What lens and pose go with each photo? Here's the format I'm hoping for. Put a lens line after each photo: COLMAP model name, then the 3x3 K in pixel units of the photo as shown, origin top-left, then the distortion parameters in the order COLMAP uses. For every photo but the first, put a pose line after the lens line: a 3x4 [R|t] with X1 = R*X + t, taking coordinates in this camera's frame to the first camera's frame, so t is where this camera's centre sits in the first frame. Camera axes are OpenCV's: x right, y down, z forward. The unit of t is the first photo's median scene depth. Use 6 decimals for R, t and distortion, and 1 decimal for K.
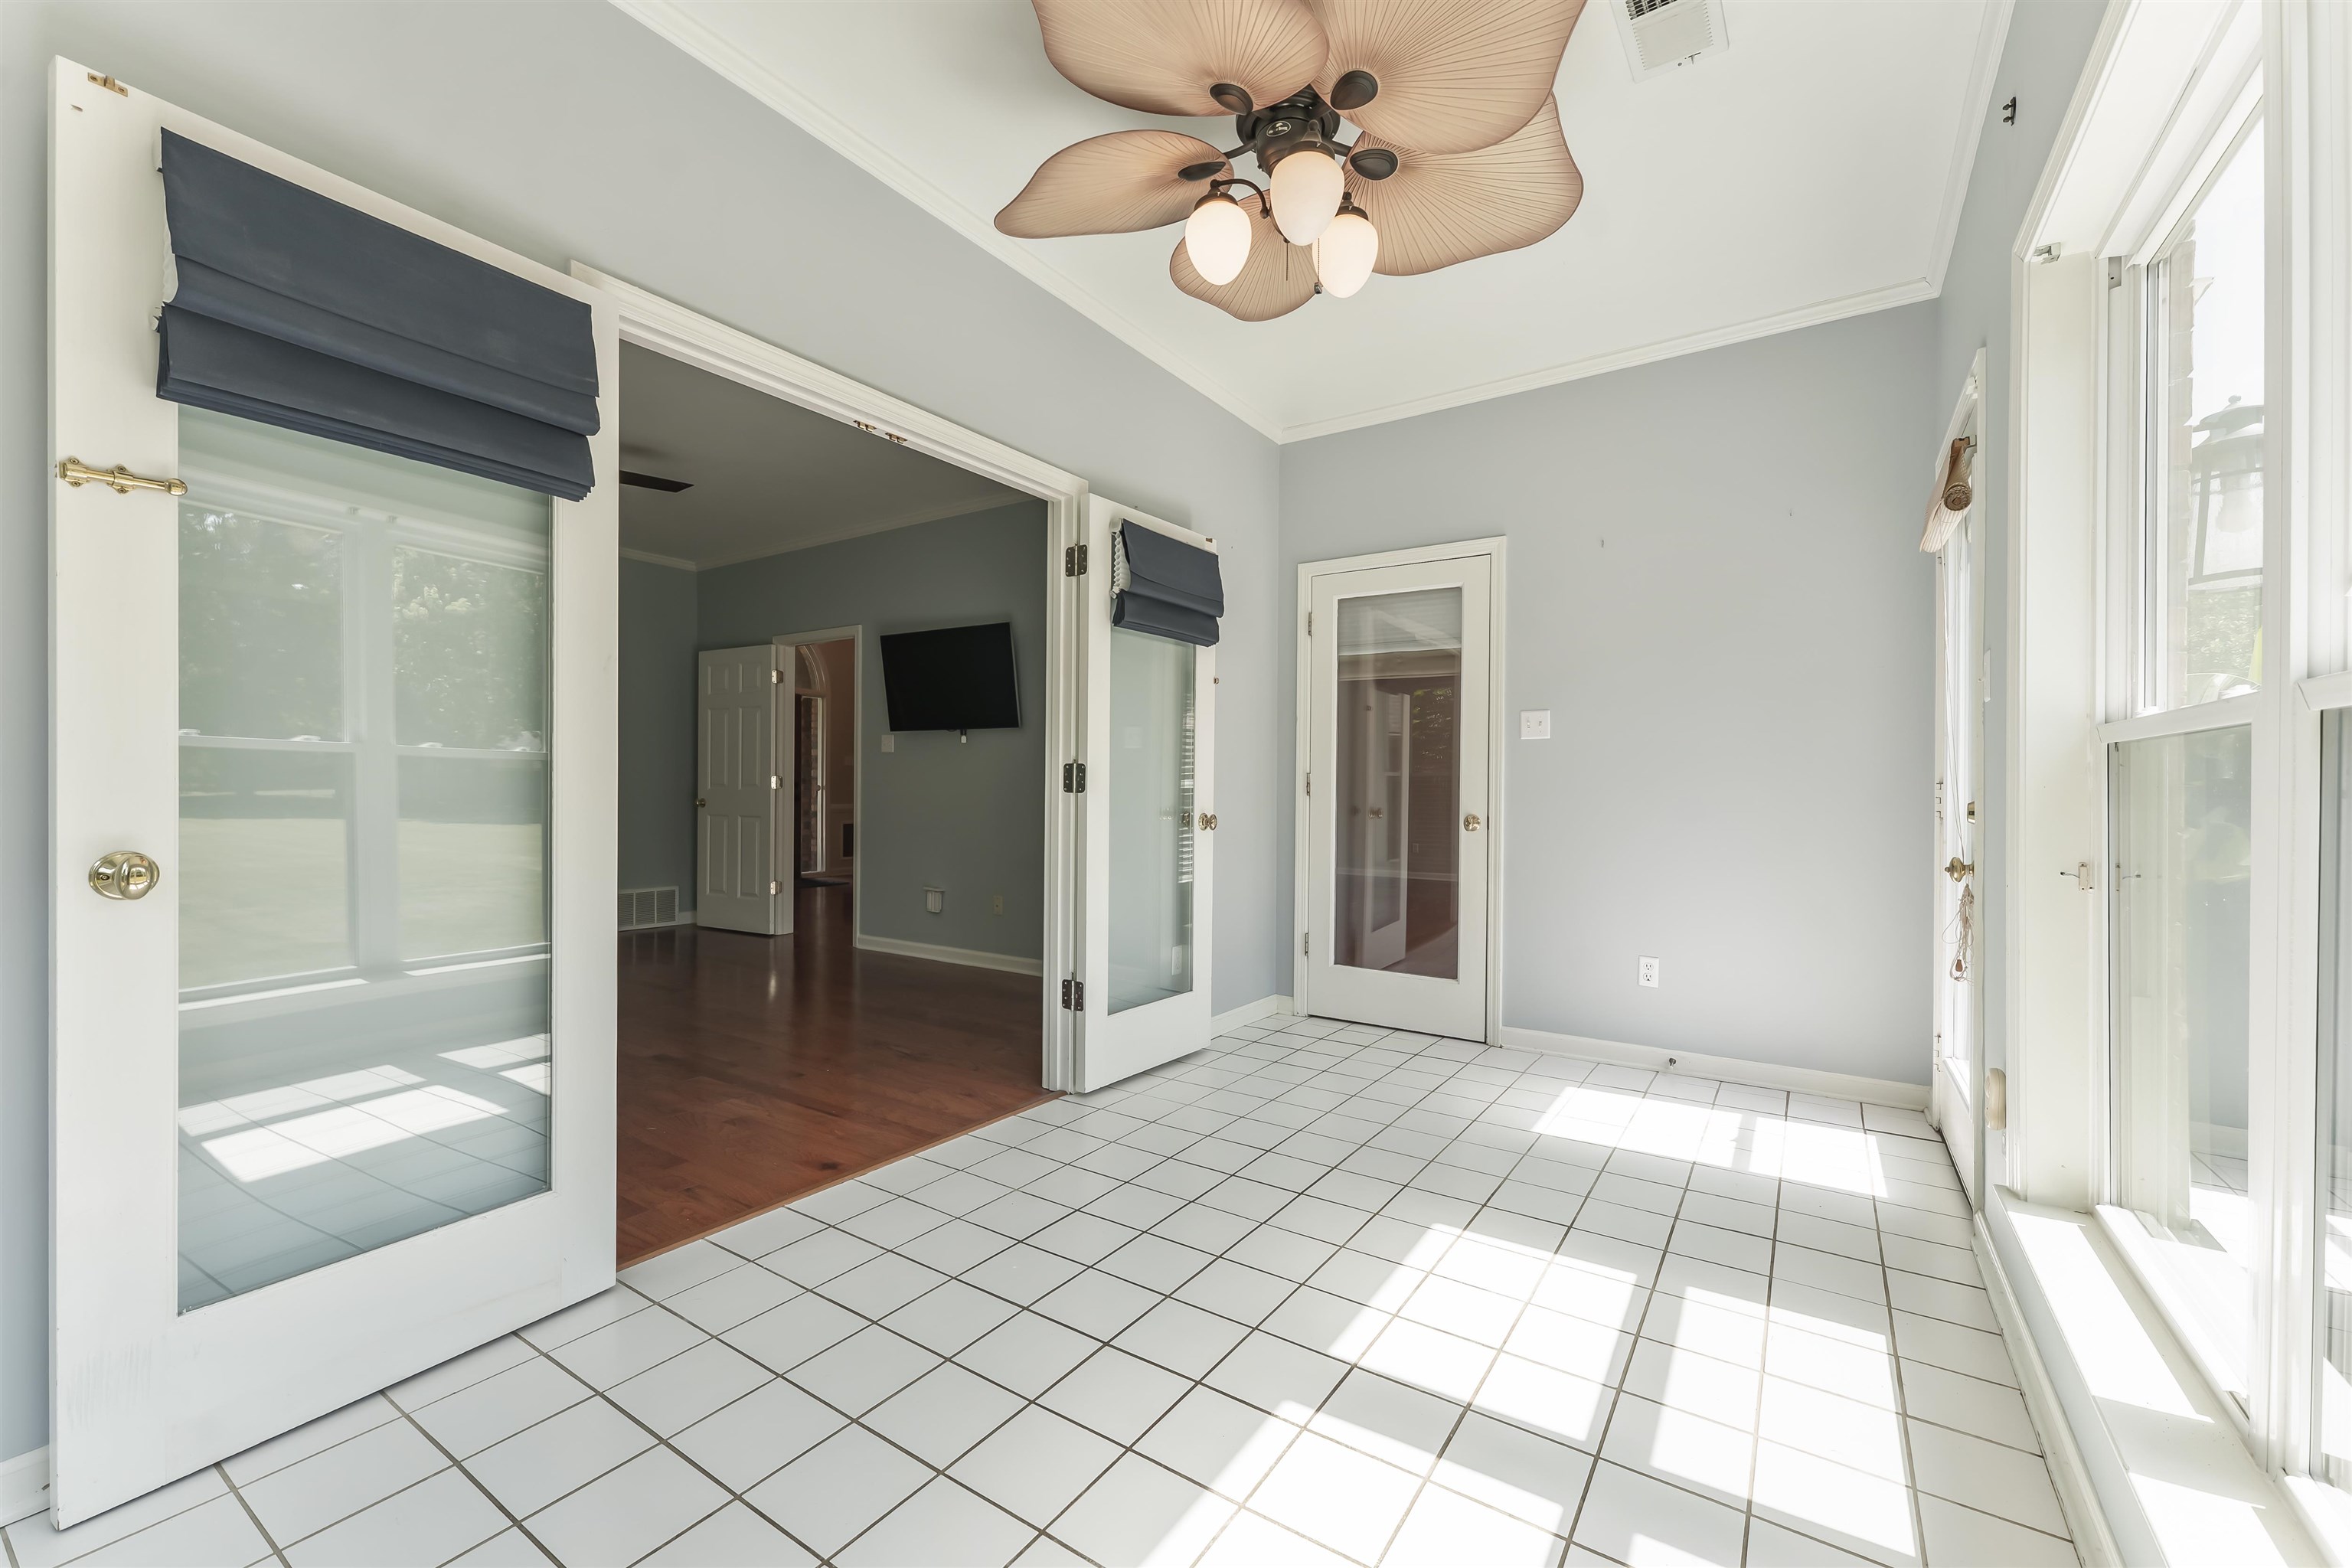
lens RADIAL K [[953.5, 0, 1159.4], [0, 953.5, 787.1], [0, 0, 1]] dist [0.002490, 0.000355]
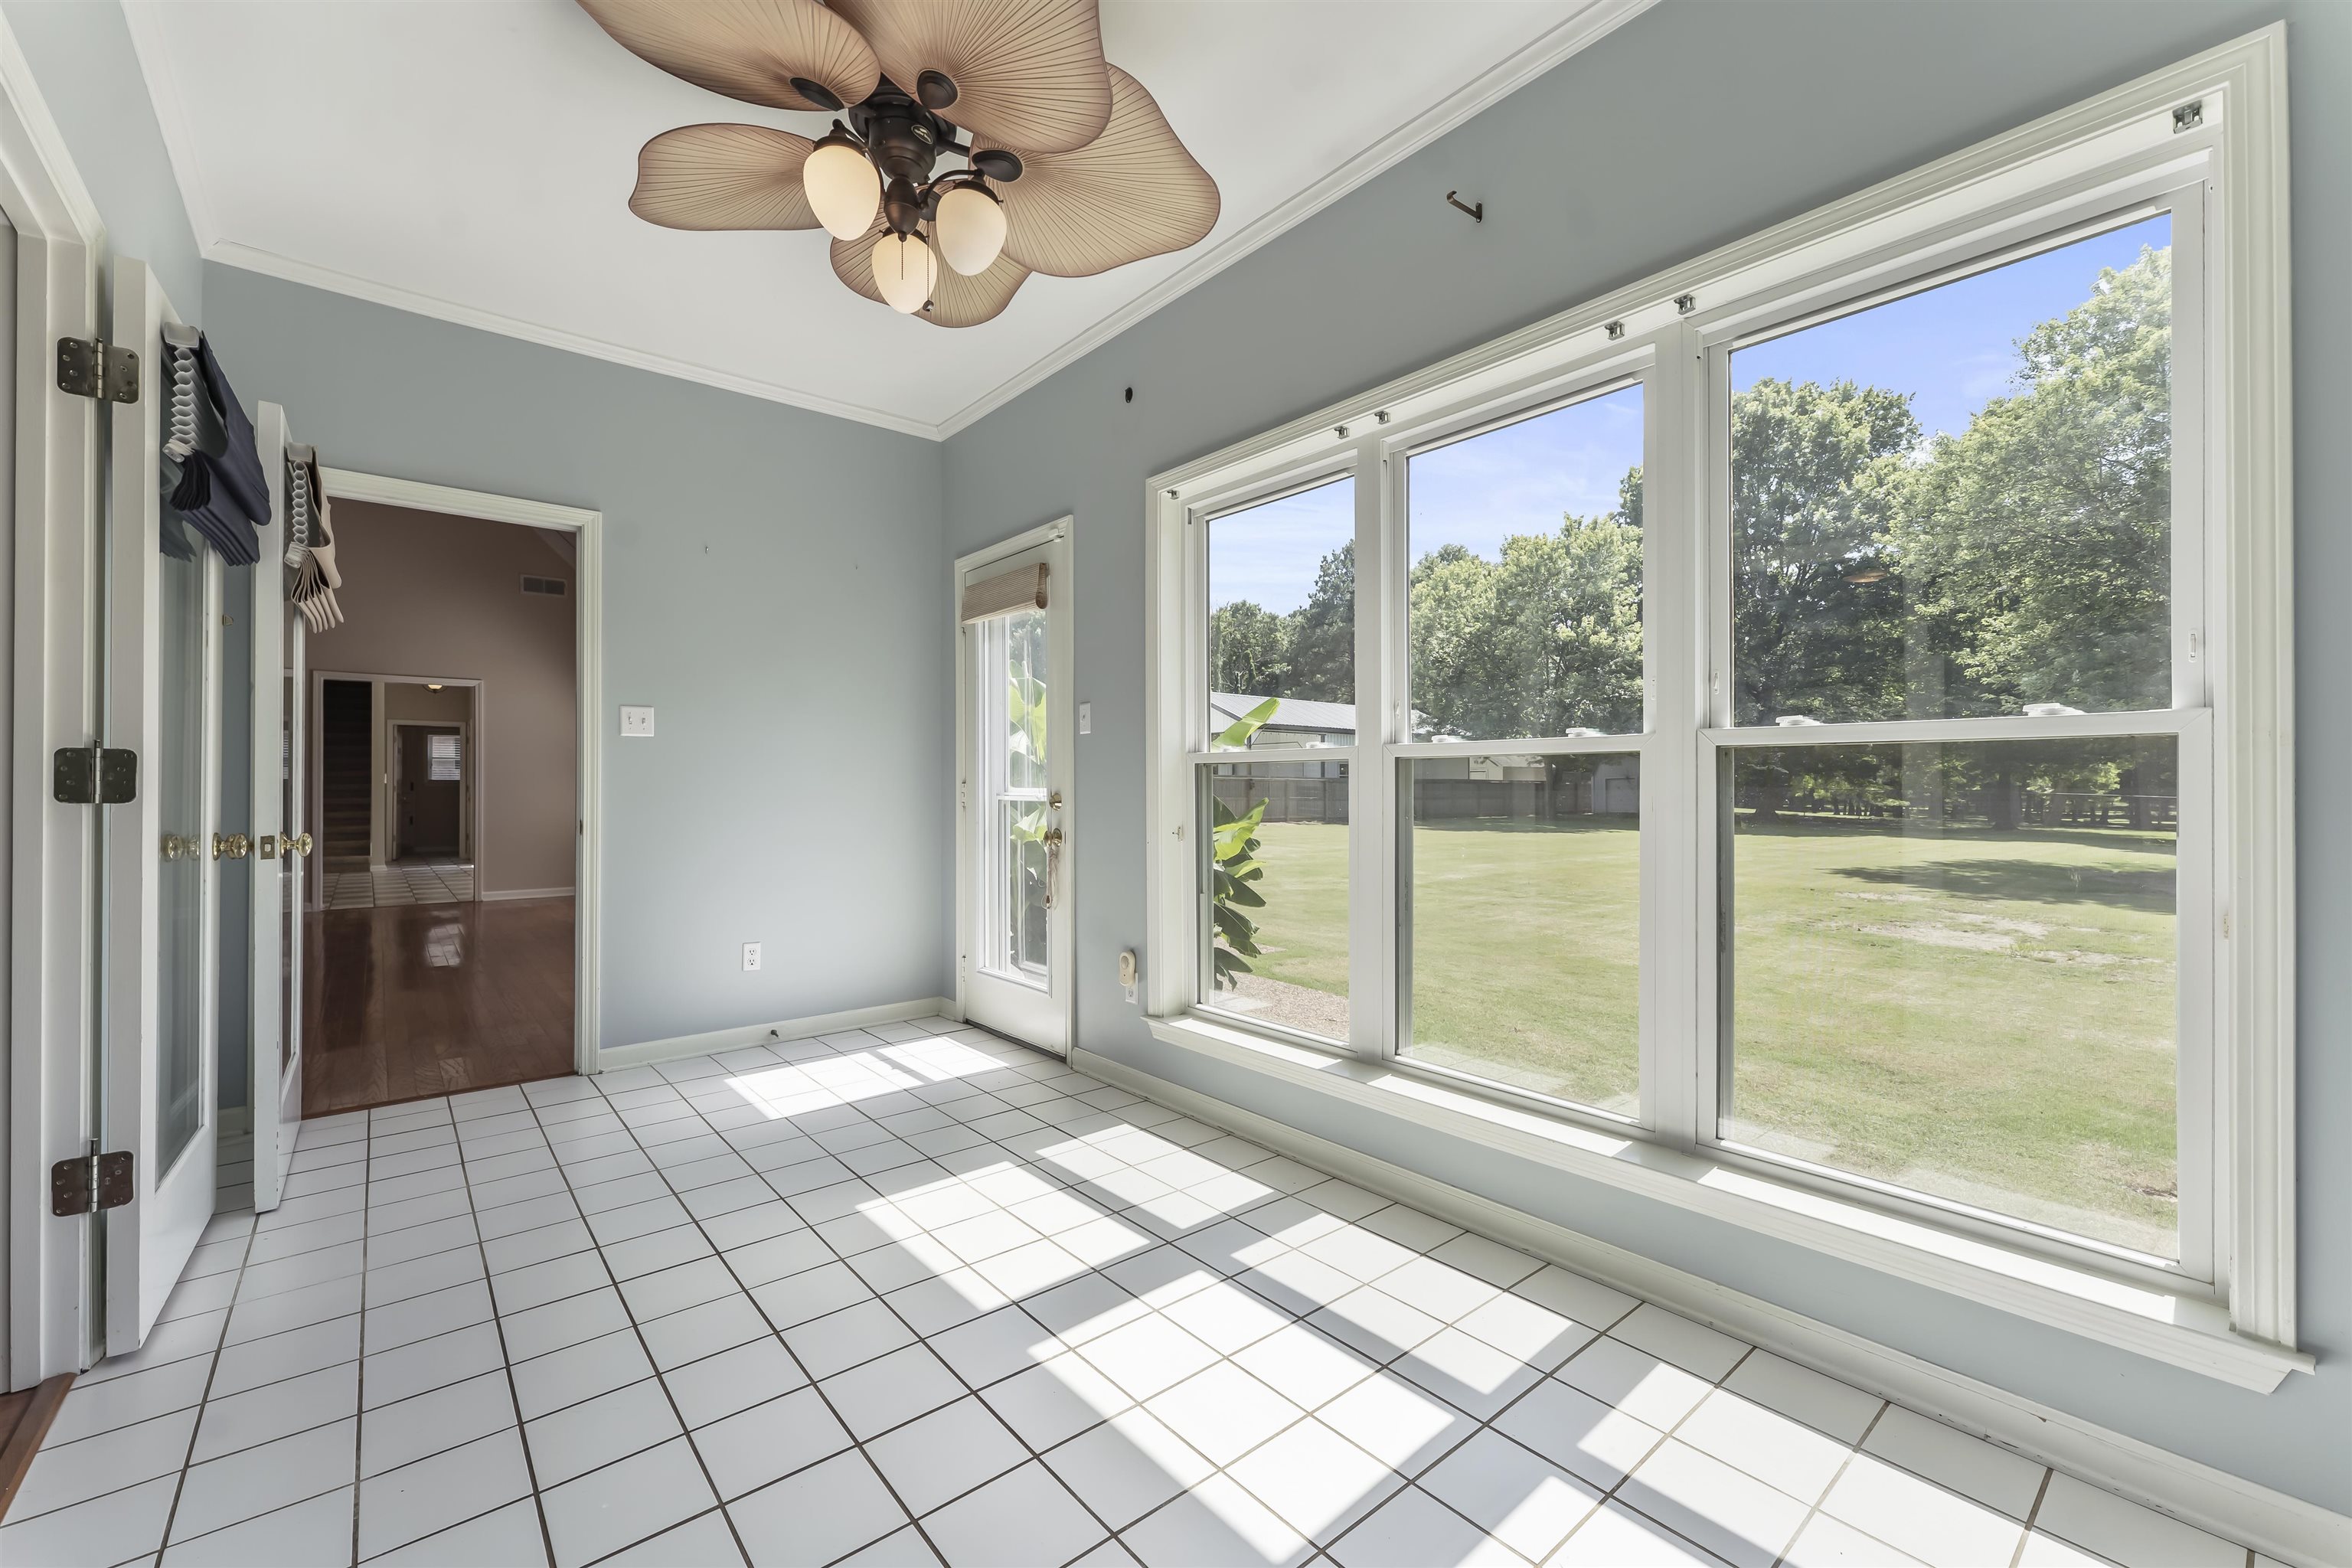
lens RADIAL K [[953.5, 0, 1165.0], [0, 953.5, 783.5], [0, 0, 1]] dist [0.002490, 0.000355]
pose [[0.271547, -0.002564, 0.962422, -0.530258], [0.001137, 0.999997, 0.002343, -0.007505], [-0.962425, 0.000458, 0.271549, 0.331286]]
